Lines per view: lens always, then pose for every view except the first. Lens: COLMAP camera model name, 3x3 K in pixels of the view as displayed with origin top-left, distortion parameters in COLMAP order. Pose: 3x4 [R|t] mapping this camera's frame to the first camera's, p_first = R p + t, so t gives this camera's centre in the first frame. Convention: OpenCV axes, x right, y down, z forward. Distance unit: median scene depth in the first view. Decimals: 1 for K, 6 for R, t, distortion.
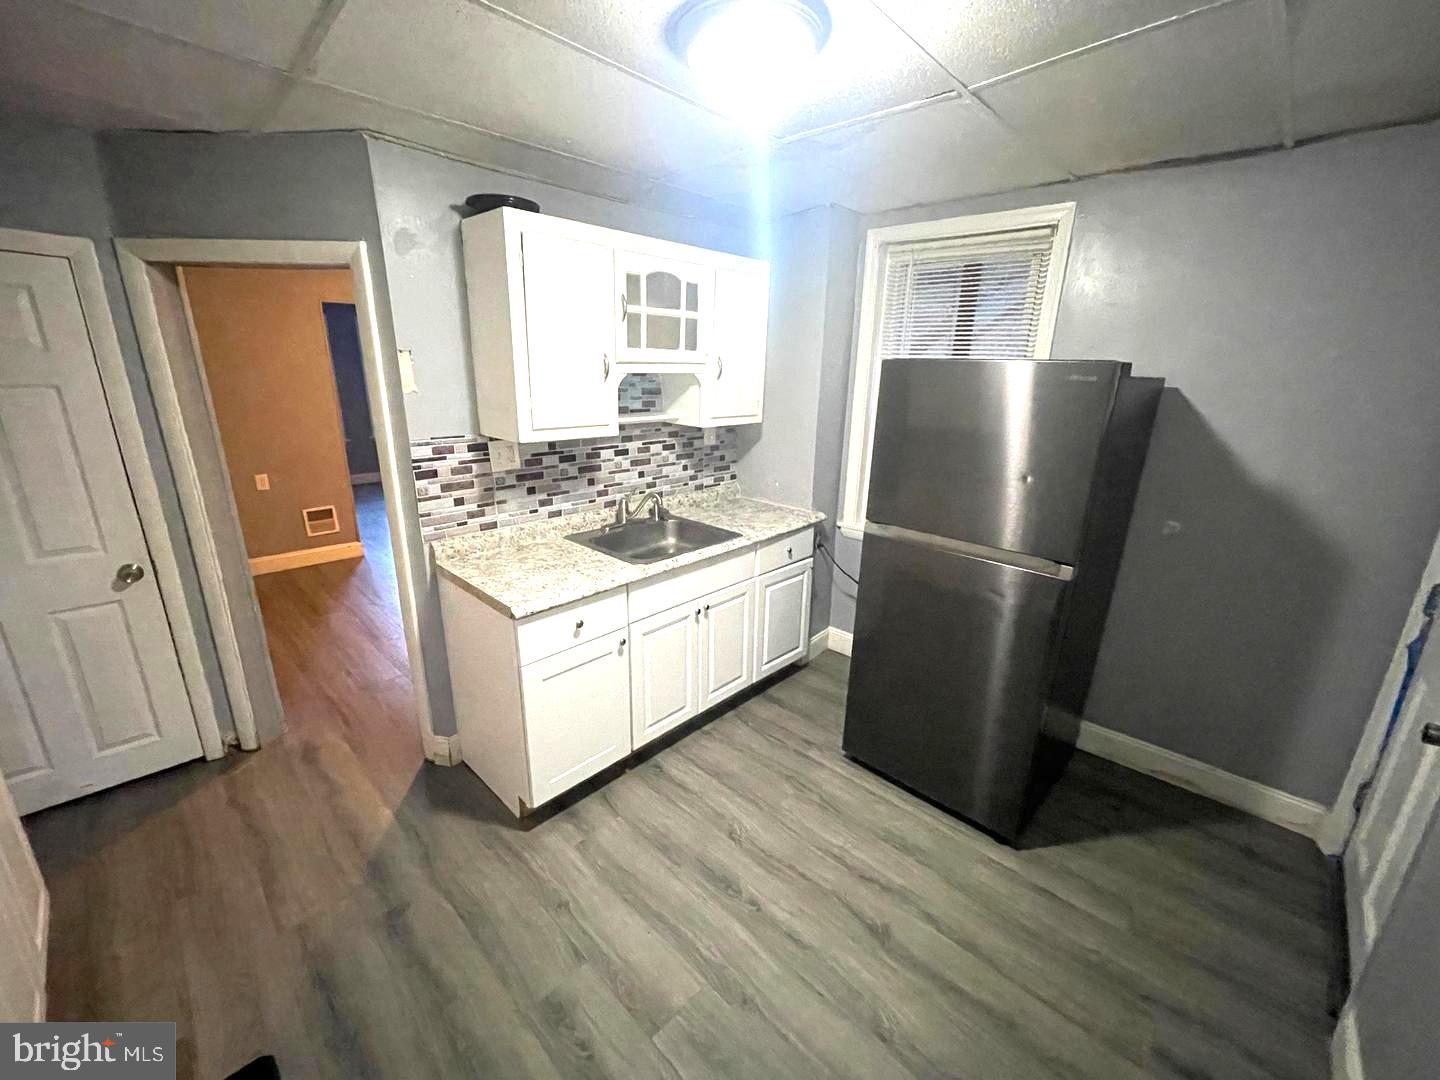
lens RADIAL K [[576.4, 0, 720.0], [0, 576.4, 540.0], [0, 0, 1]] dist [0.000493, 0.000171]
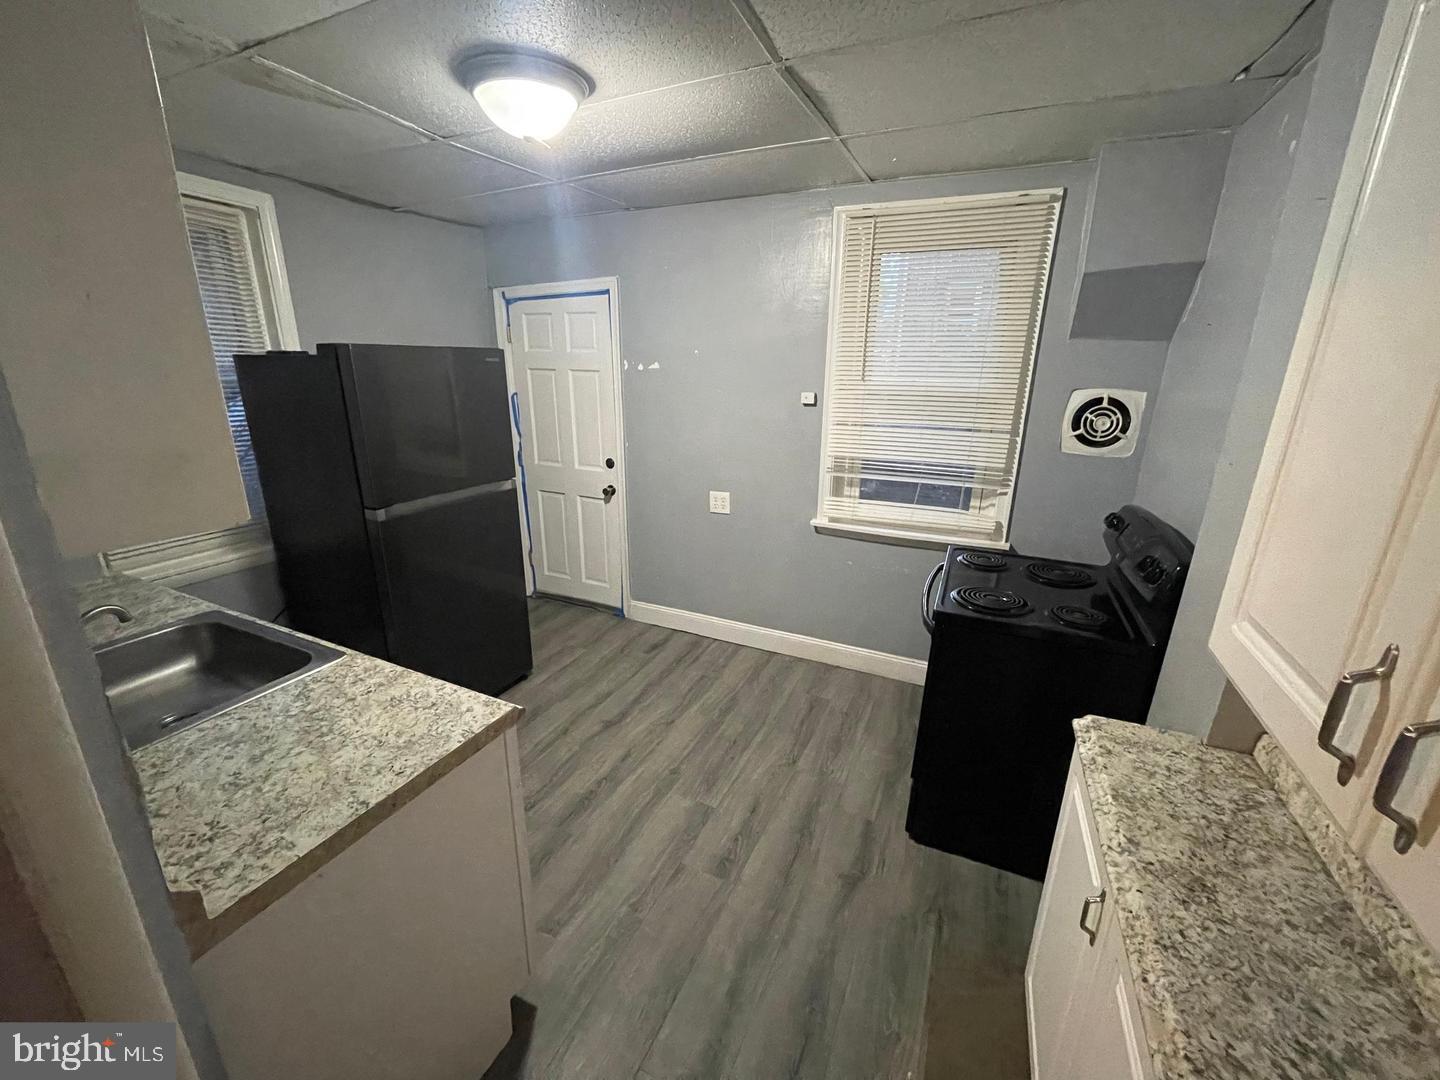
lens RADIAL K [[576.4, 0, 720.0], [0, 576.4, 540.0], [0, 0, 1]] dist [0.000493, 0.000171]
pose [[-0.338490, -0.298285, 0.892441, -0.936818], [0.252851, 0.884710, 0.391604, -0.247316], [-0.906361, 0.358209, -0.224044, 0.807263]]
